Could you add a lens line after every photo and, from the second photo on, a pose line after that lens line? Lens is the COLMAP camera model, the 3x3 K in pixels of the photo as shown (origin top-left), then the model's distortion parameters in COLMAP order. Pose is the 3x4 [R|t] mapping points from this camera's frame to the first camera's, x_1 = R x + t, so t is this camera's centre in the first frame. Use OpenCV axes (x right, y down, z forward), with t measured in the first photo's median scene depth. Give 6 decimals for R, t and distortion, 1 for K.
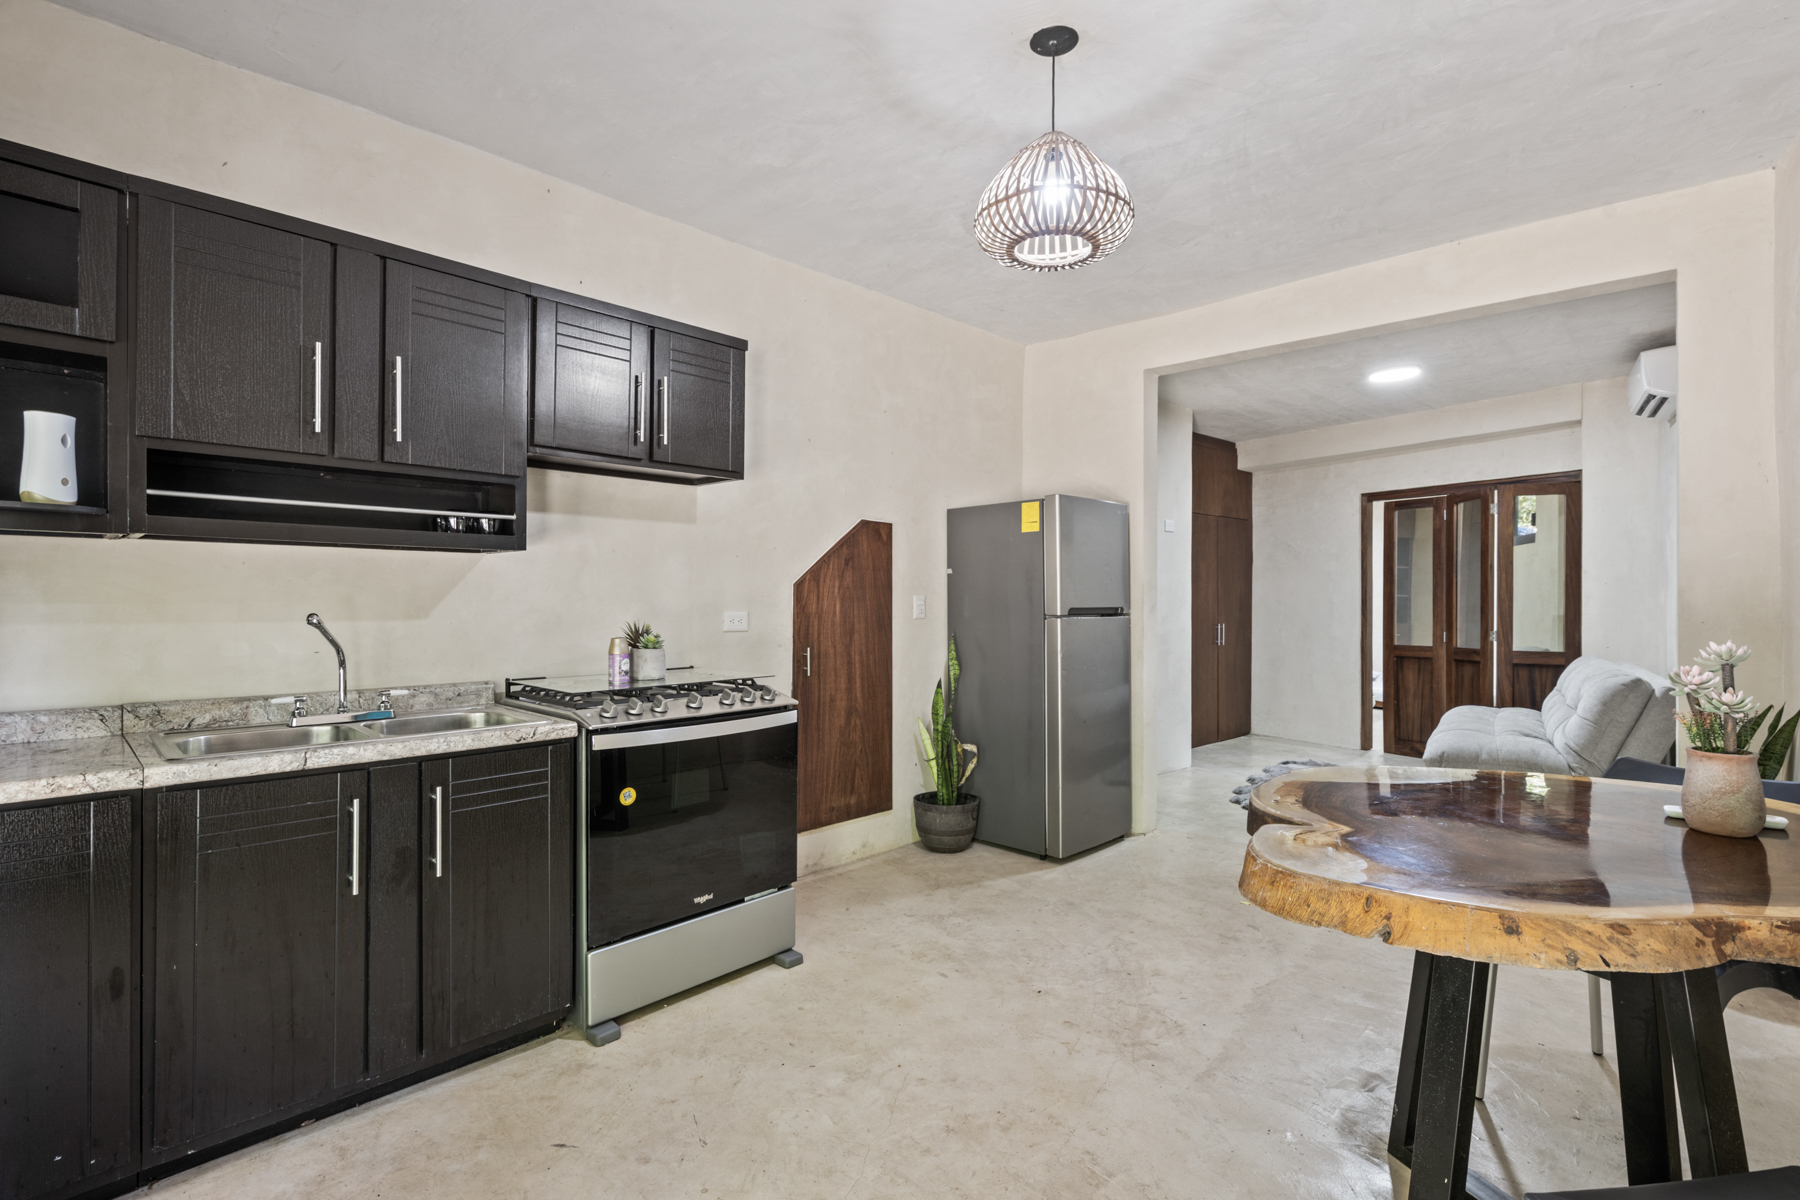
lens RADIAL K [[823.6, 0, 900.0], [0, 823.6, 600.0], [0, 0, 1]] dist [-0.000571, 0.000154]
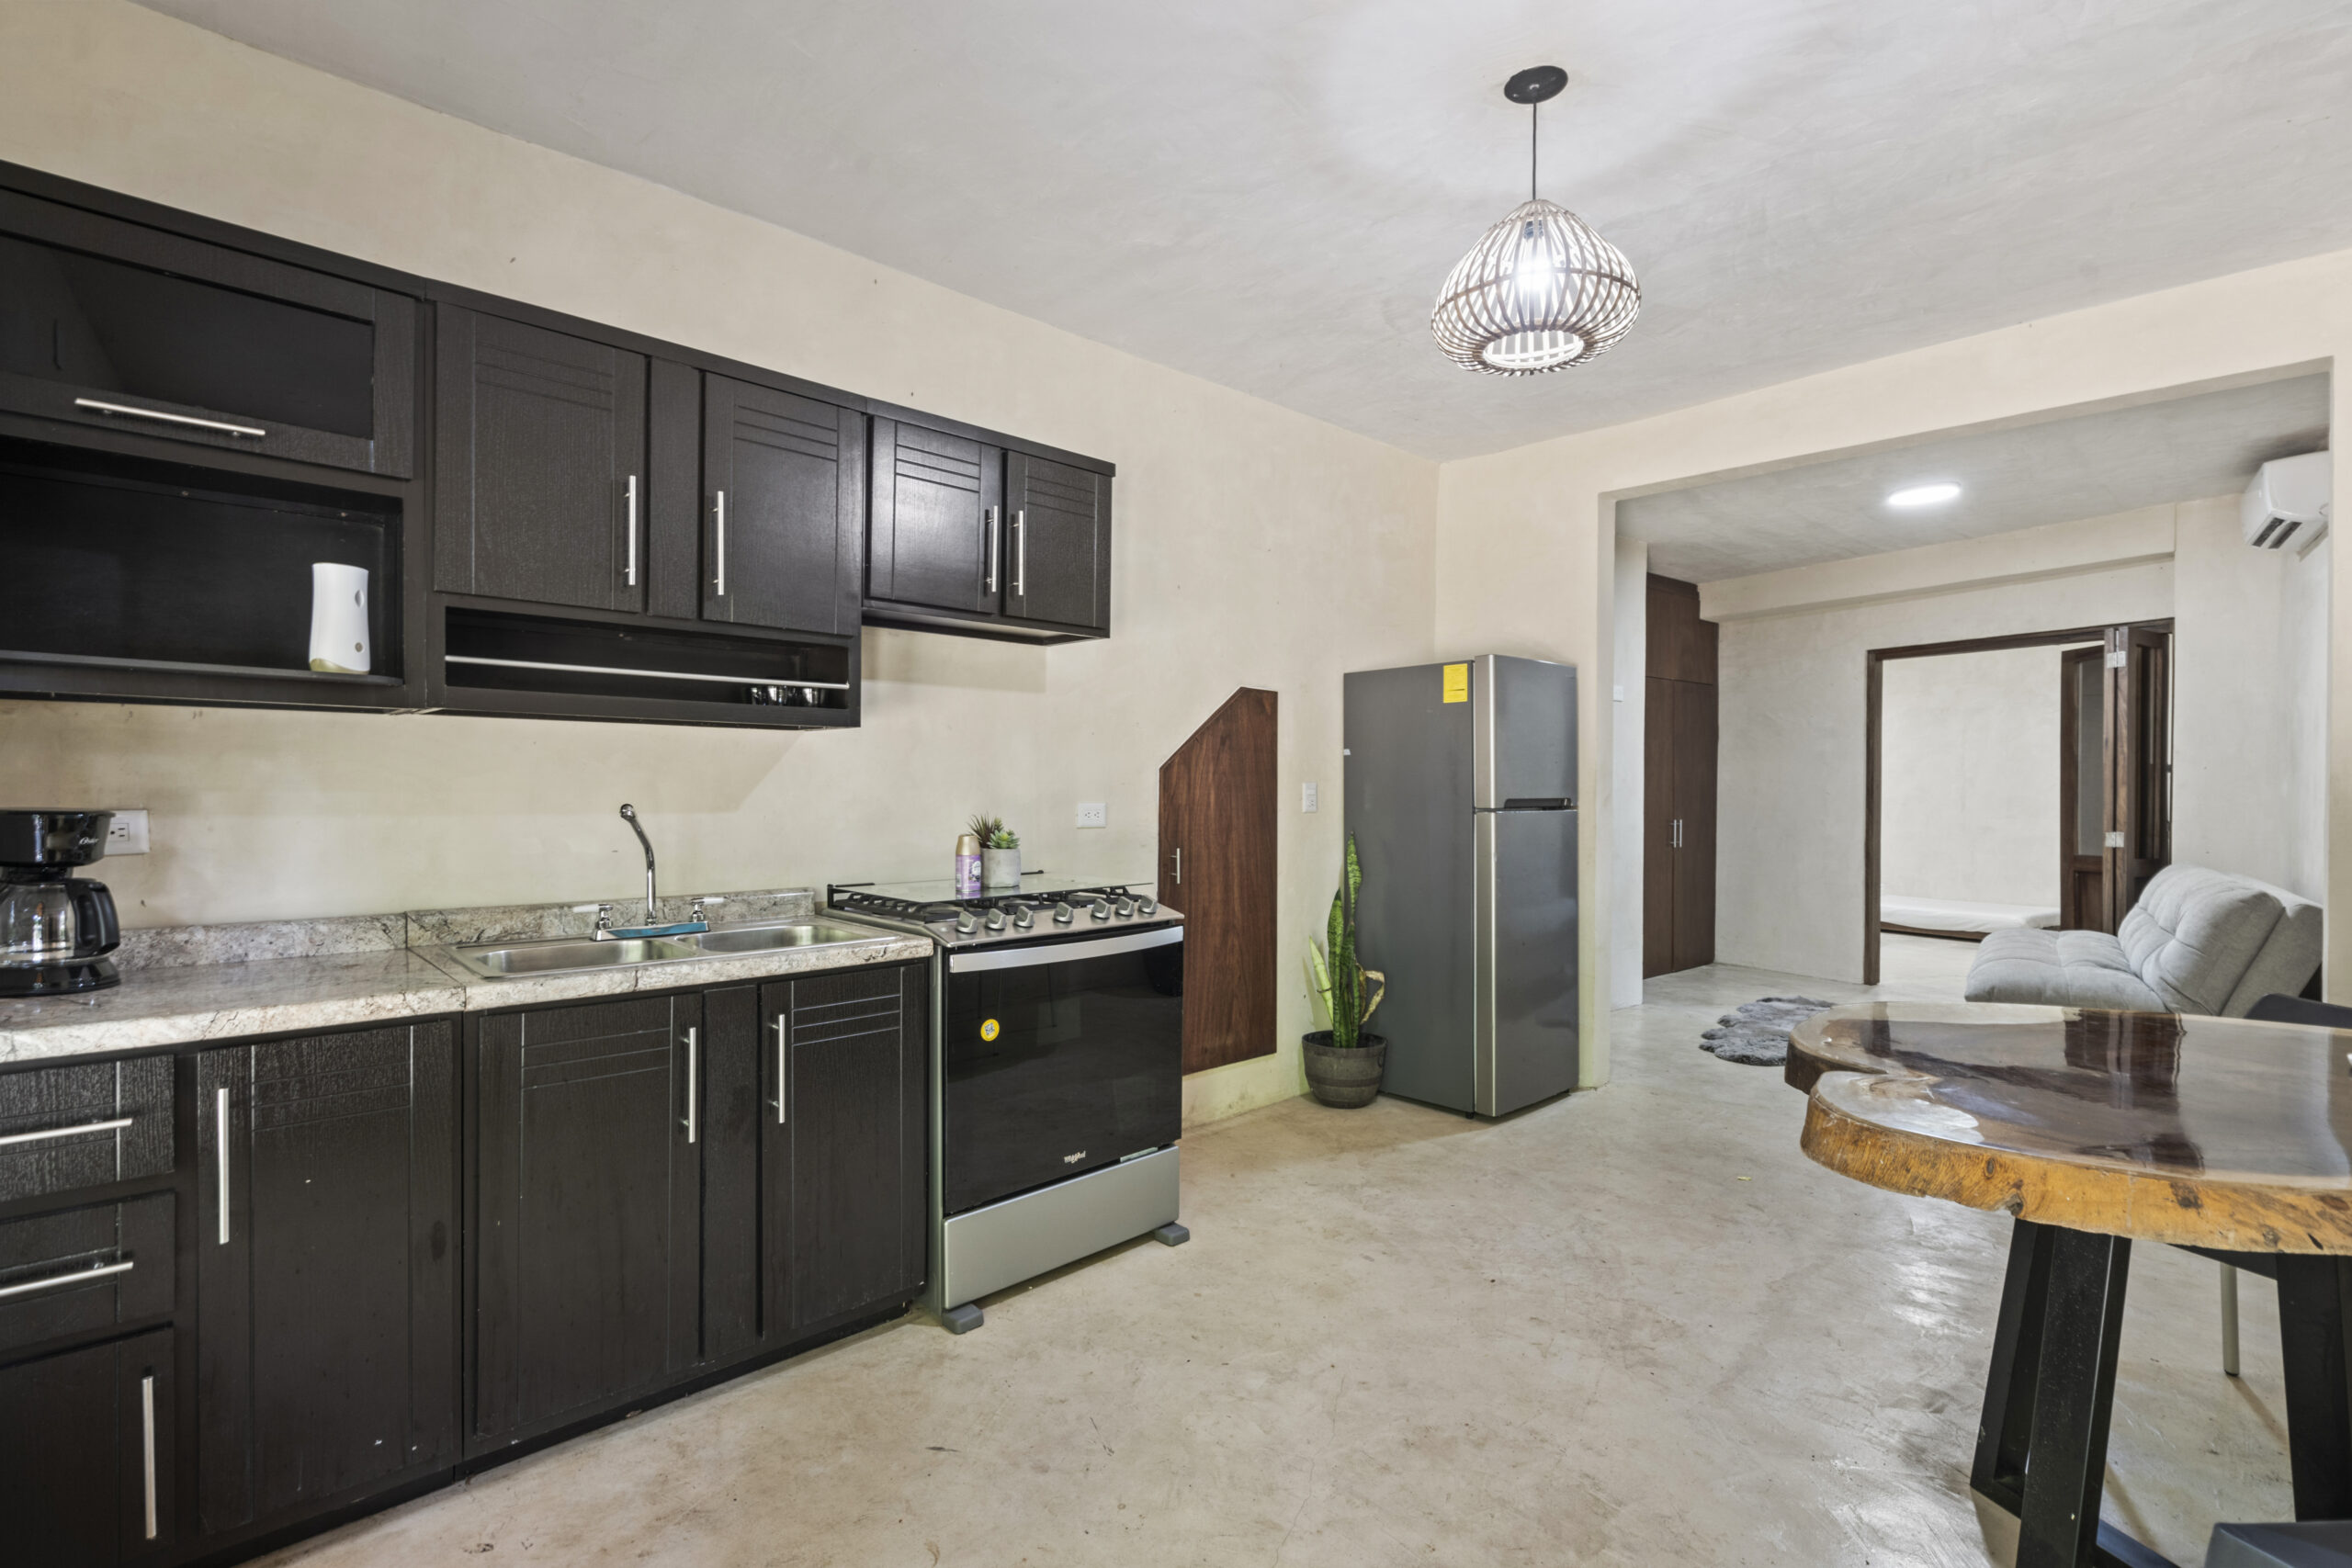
lens RADIAL K [[1063.3, 0, 1172.0], [0, 1063.3, 797.1], [0, 0, 1]] dist [-0.001828, 0.000840]
pose [[0.999070, 0.002157, -0.043074, -0.109020], [-0.001761, 0.999956, 0.009240, -0.001494], [0.043092, -0.009156, 0.999029, -0.040565]]
